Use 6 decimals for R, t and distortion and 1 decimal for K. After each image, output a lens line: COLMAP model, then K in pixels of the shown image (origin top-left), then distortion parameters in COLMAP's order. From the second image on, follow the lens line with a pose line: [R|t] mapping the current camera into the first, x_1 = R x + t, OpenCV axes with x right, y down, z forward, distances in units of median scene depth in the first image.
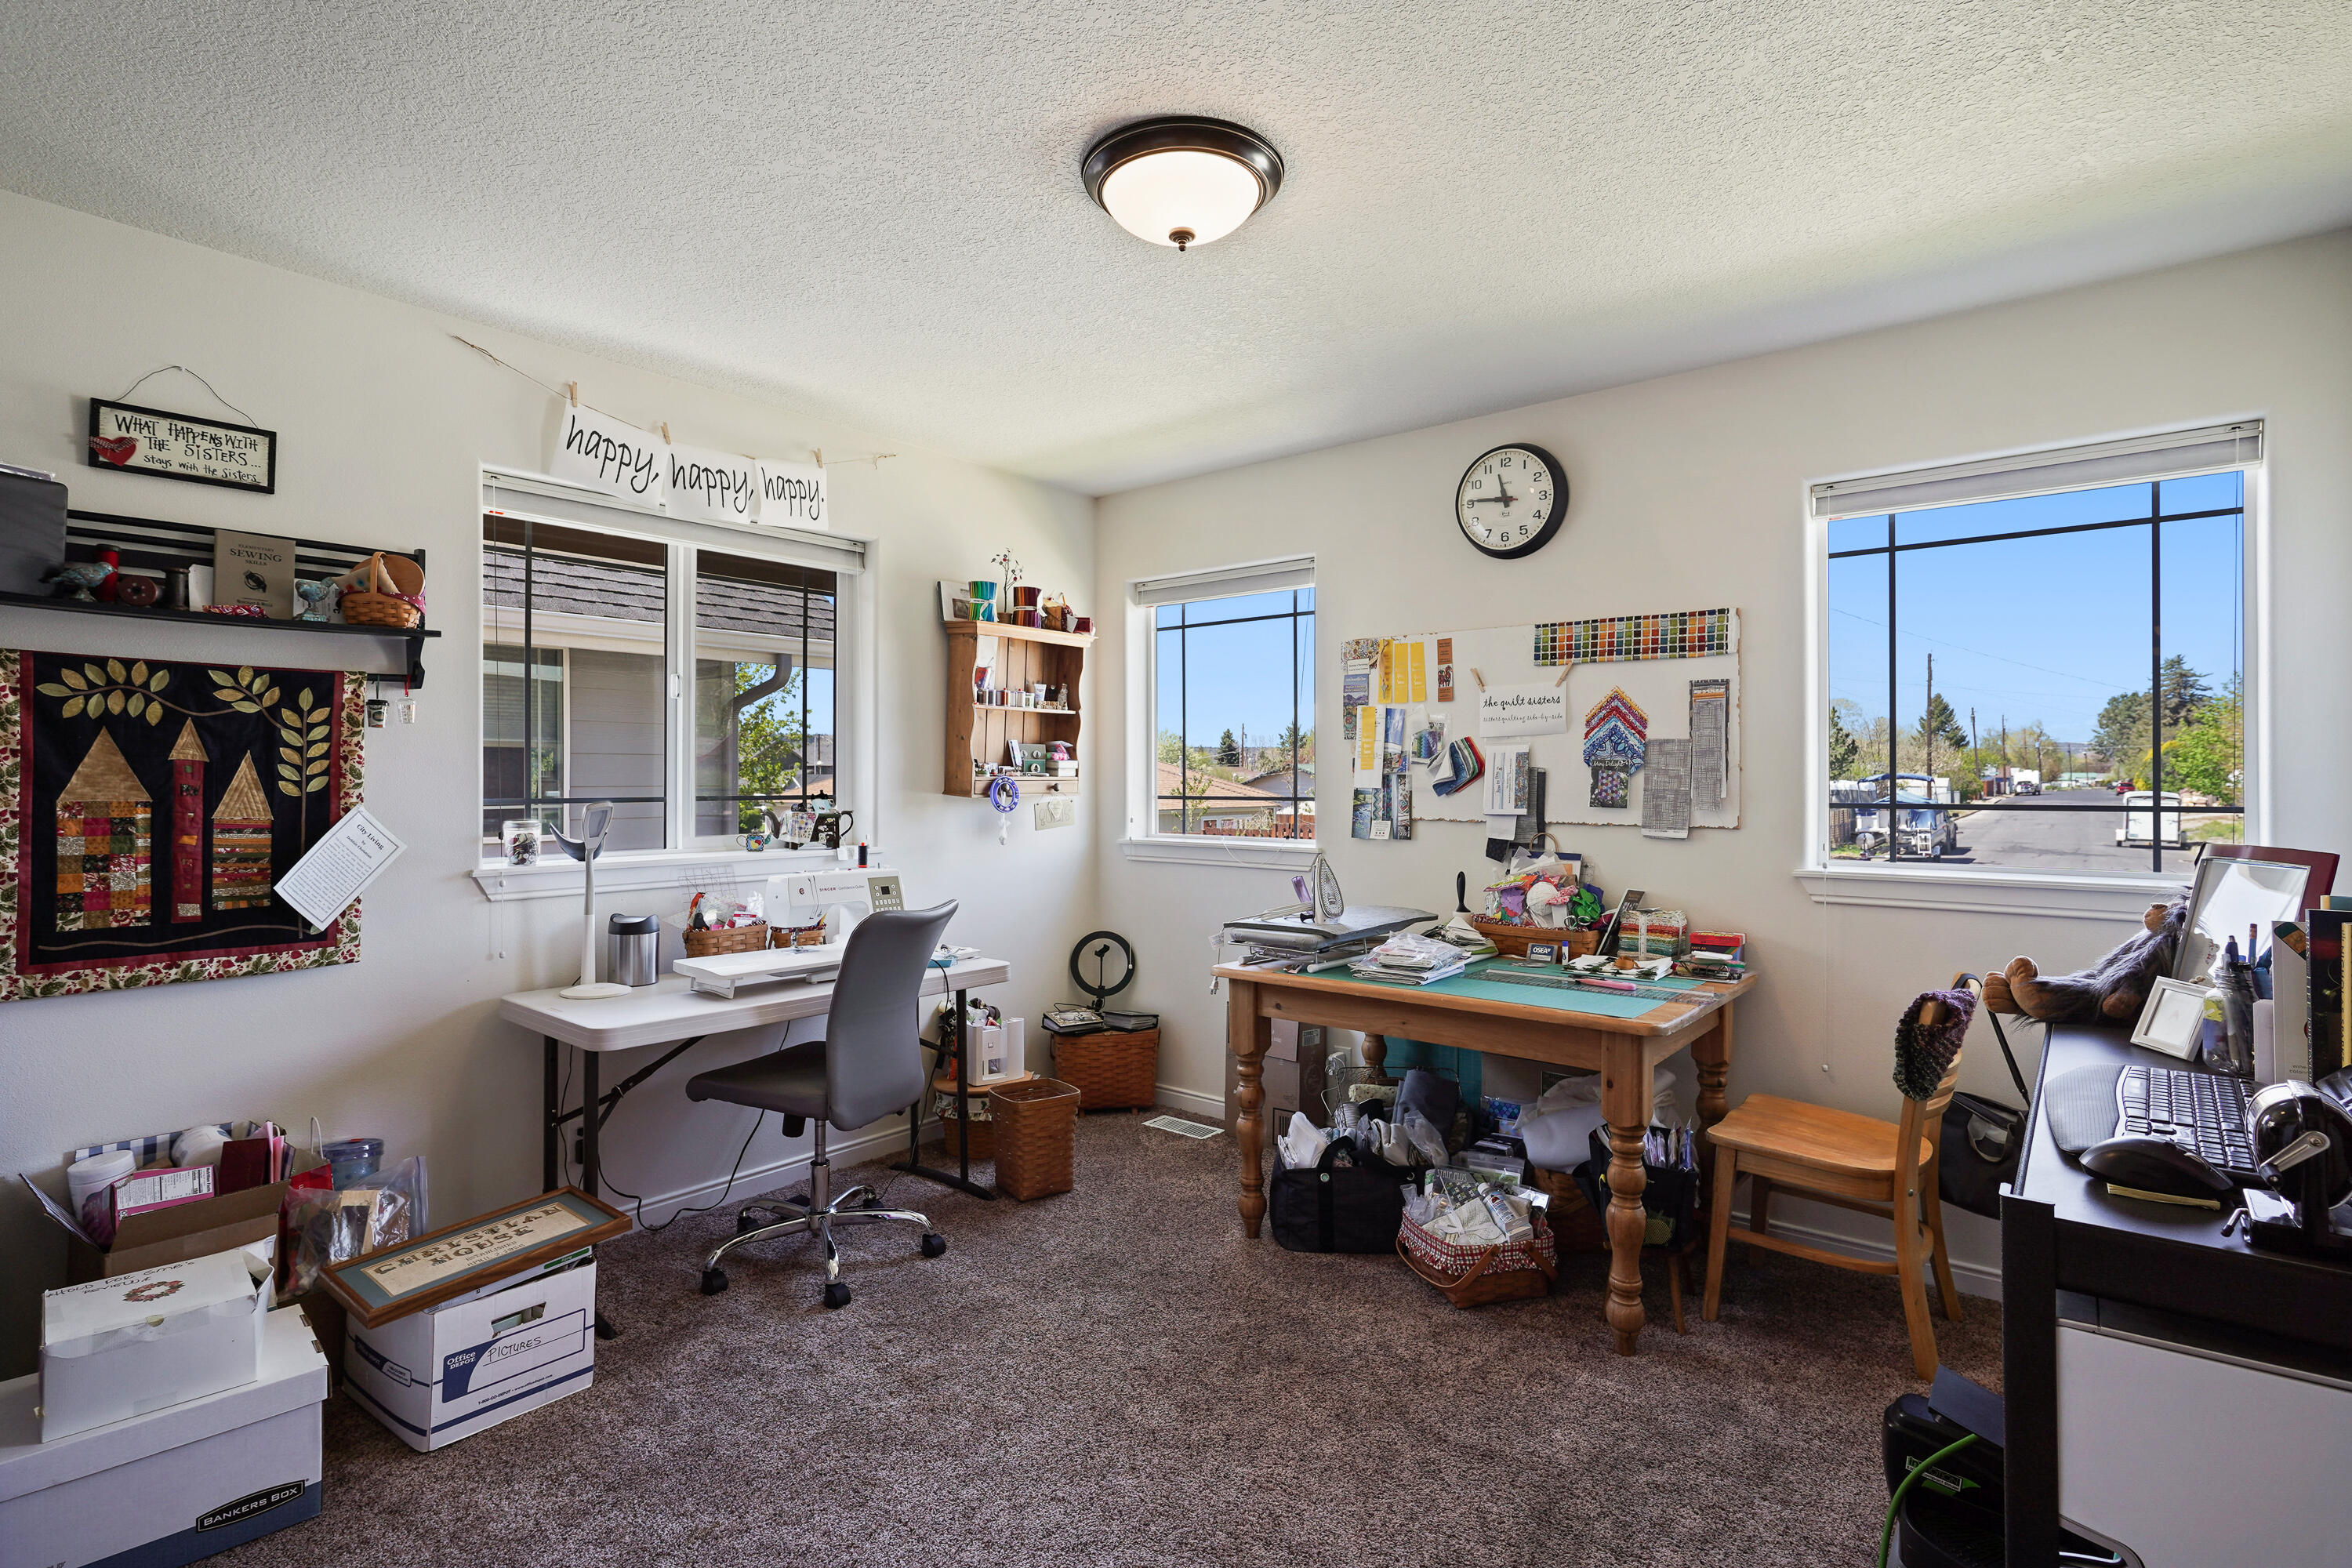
lens RADIAL K [[1121.4, 0, 1175.7], [0, 1121.4, 778.1], [0, 0, 1]] dist [-0.009840, 0.003724]
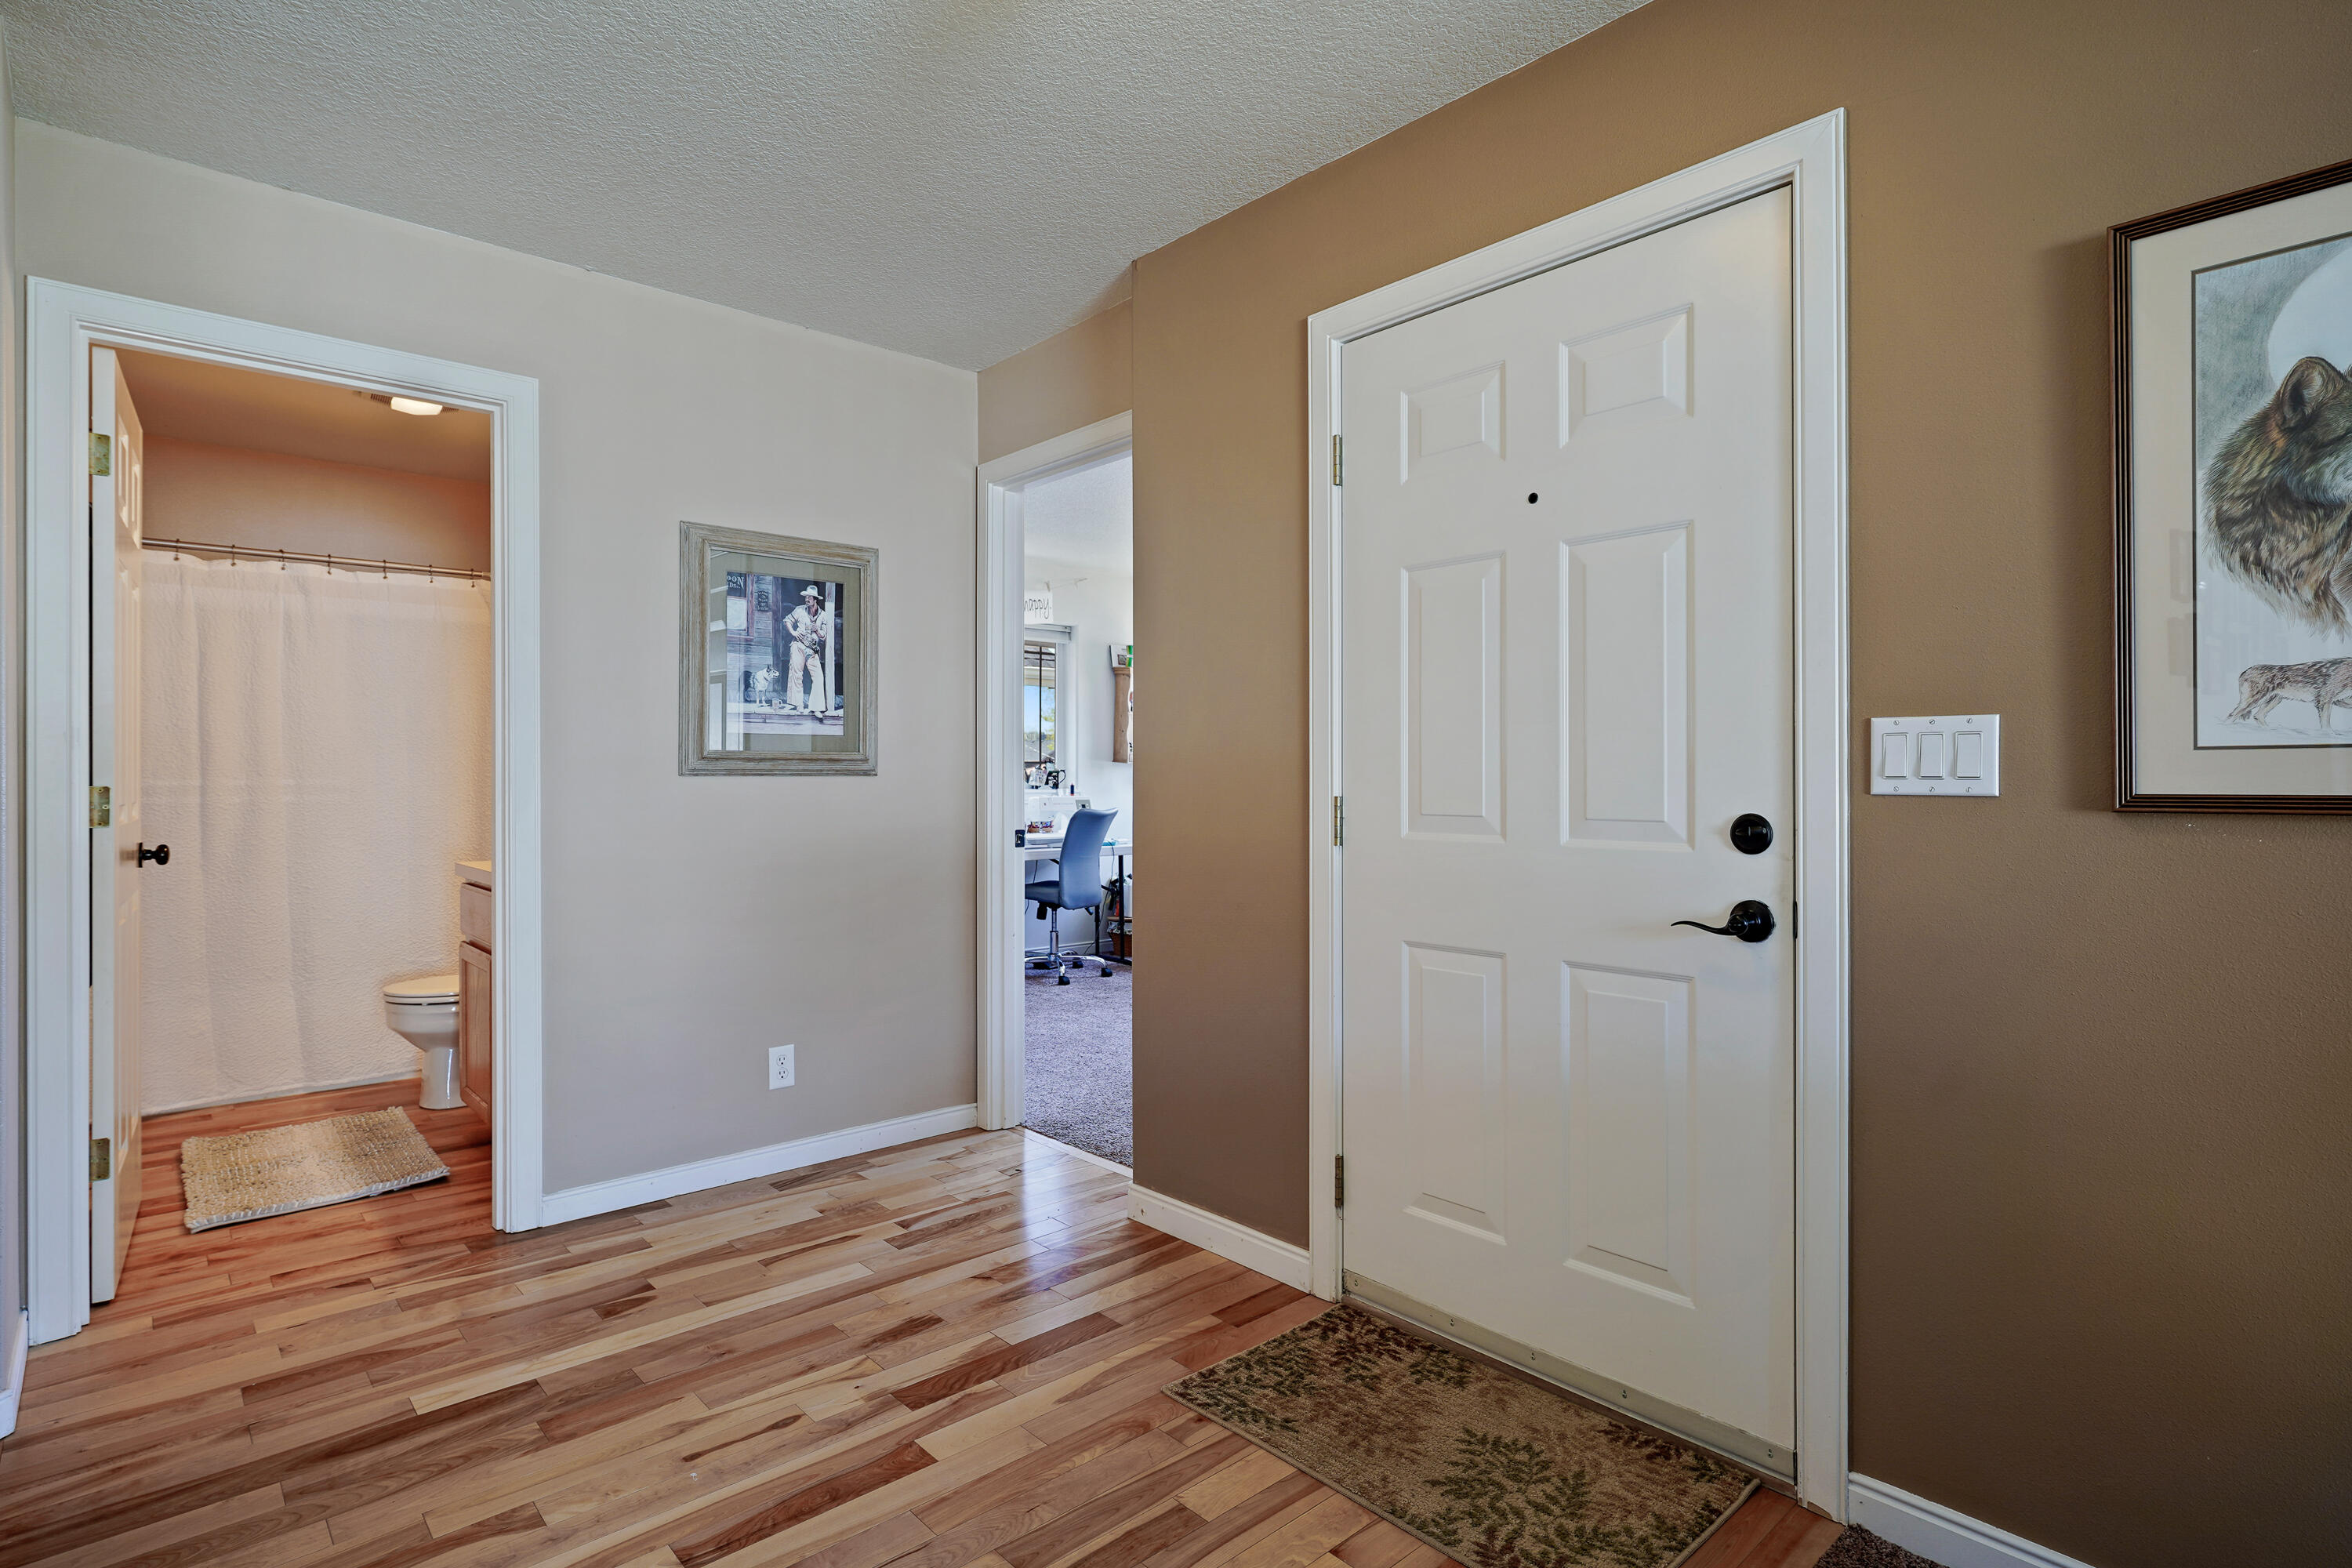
lens RADIAL K [[1141.7, 0, 1188.0], [0, 1141.7, 773.8], [0, 0, 1]] dist [-0.014356, 0.006487]
pose [[0.989485, 0.001628, -0.144626, 0.224195], [-0.000856, 0.999985, 0.005400, 0.028863], [0.144633, -0.005220, 0.989472, -1.002233]]
